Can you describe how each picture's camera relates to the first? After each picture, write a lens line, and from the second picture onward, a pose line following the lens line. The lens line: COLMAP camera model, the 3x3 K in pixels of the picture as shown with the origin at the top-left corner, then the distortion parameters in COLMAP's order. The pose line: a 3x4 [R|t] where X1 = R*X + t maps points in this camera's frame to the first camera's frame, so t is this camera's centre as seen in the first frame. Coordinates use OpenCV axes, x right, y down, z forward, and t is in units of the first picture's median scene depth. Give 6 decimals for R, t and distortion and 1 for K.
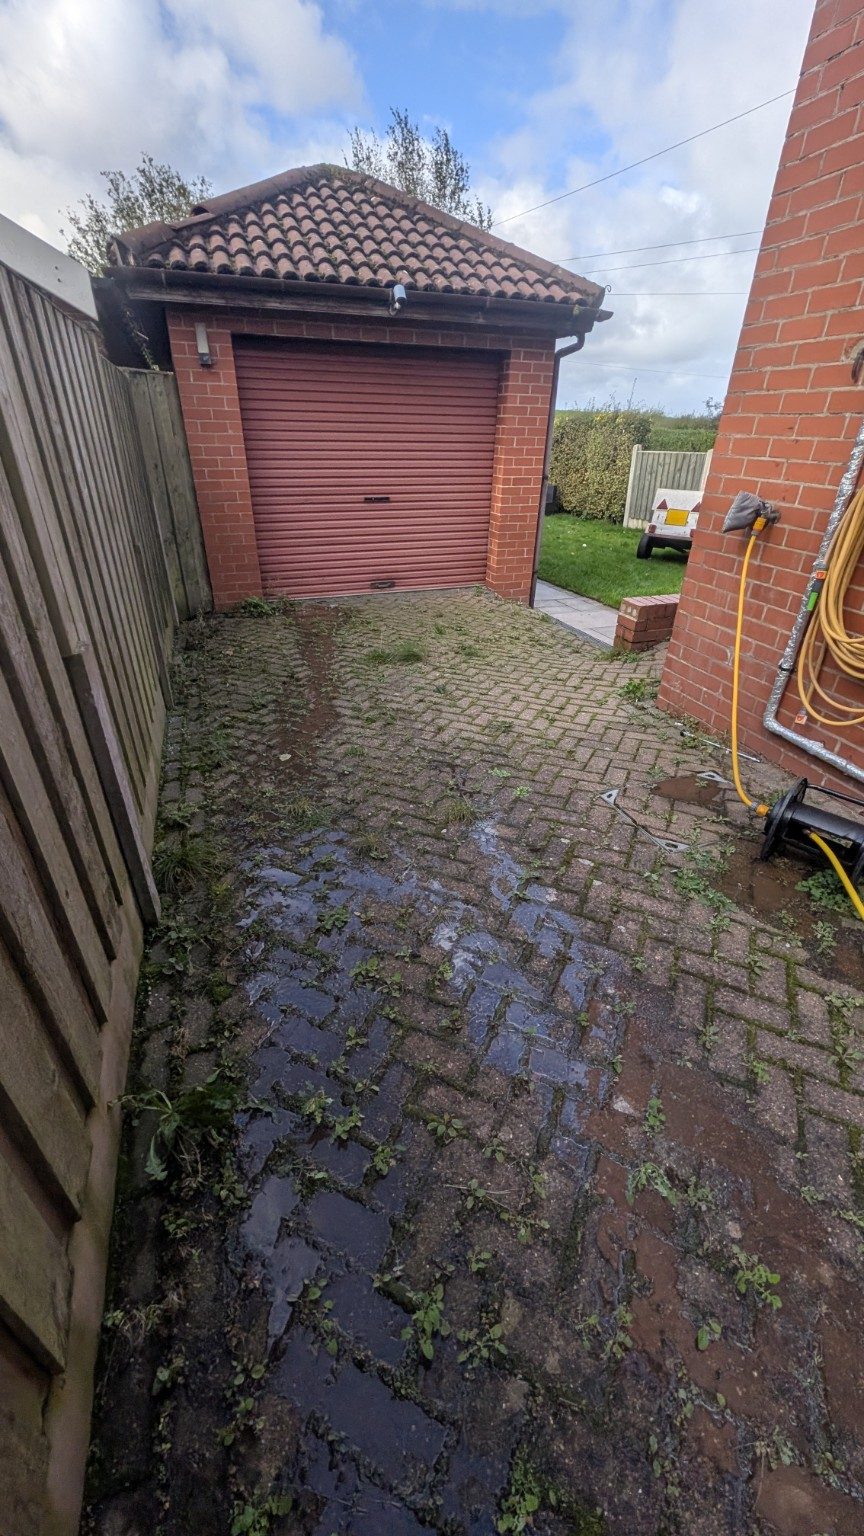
lens RADIAL K [[589.1, 0, 432.0], [0, 589.1, 768.0], [0, 0, 1]] dist [0.003687, -0.000167]
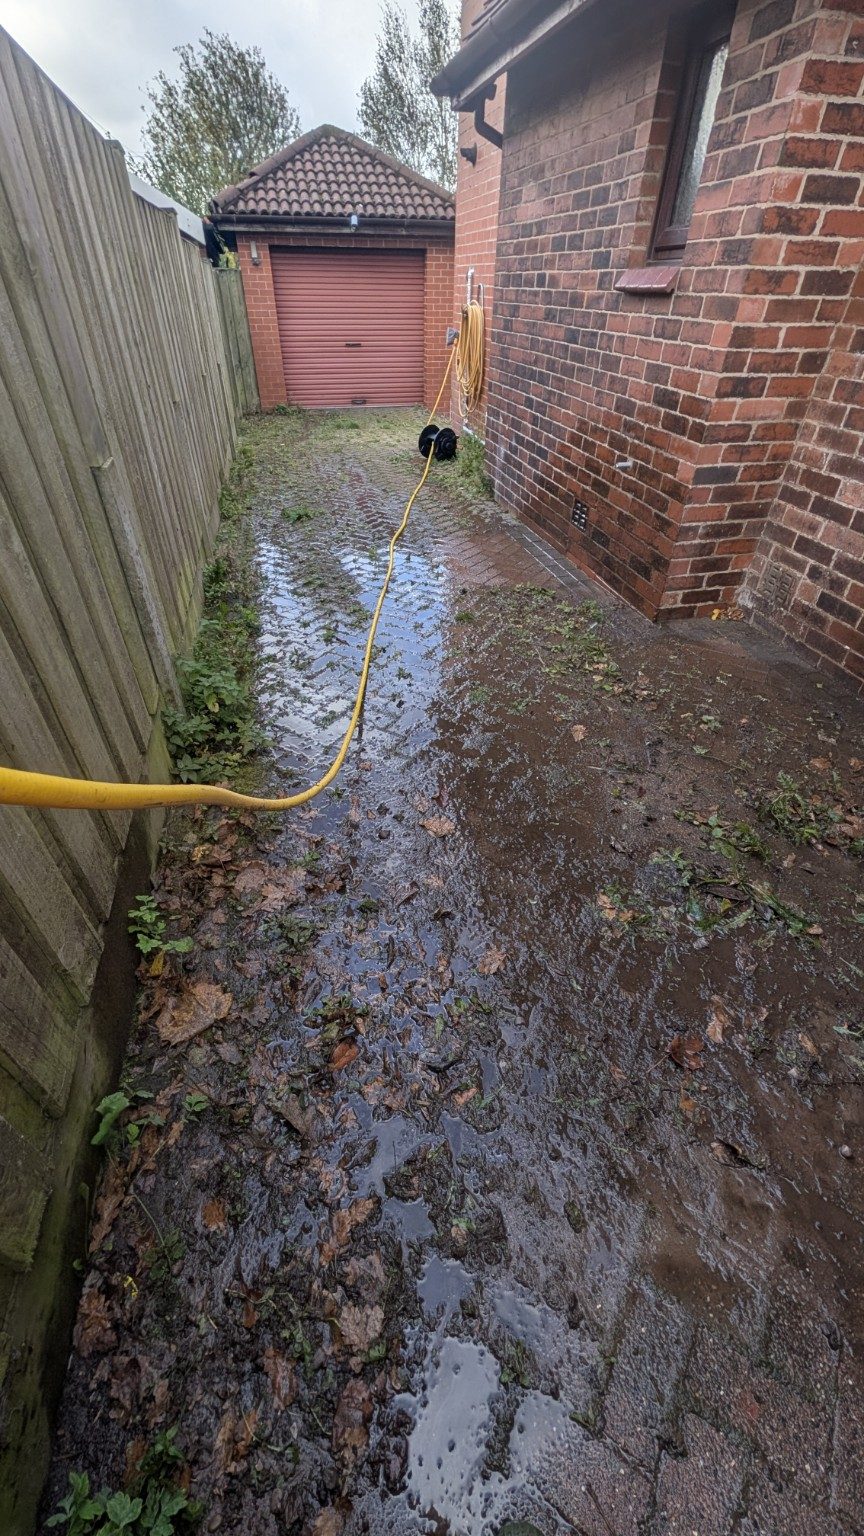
lens RADIAL K [[589.1, 0, 432.0], [0, 589.1, 768.0], [0, 0, 1]] dist [0.003687, -0.000167]
pose [[0.994191, 0.062085, -0.087922, 0.462447], [-0.048014, 0.986908, 0.153969, 0.620073], [0.096331, -0.148853, 0.984156, -1.093191]]
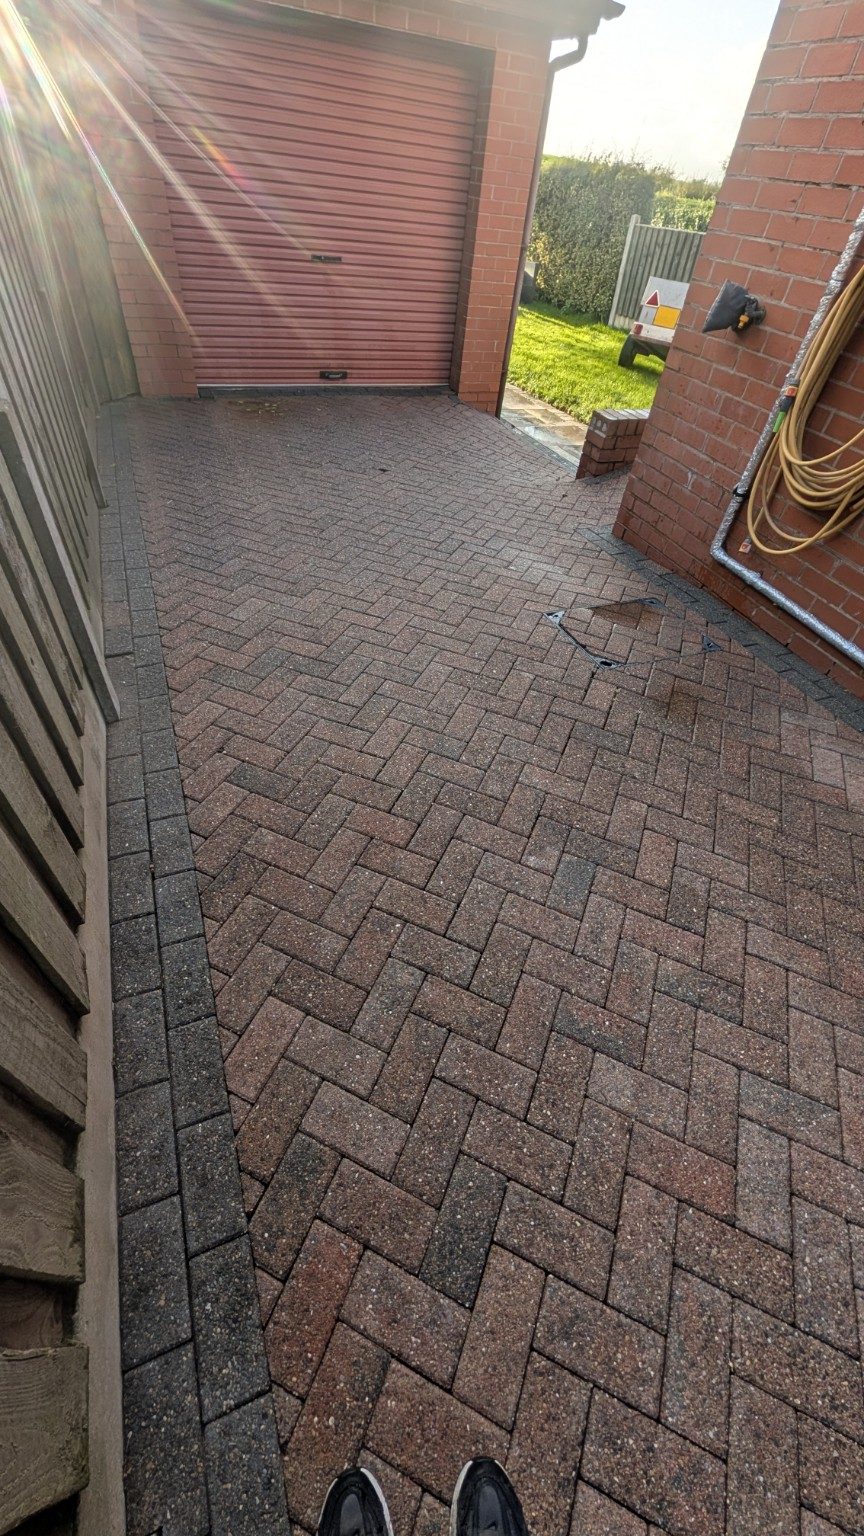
lens RADIAL K [[589.1, 0, 432.0], [0, 589.1, 768.0], [0, 0, 1]] dist [0.003687, -0.000167]
pose [[0.996165, 0.021938, 0.084702, 0.001963], [-0.043788, 0.963106, 0.265534, 0.022465], [-0.075752, -0.268225, 0.960373, -0.030001]]
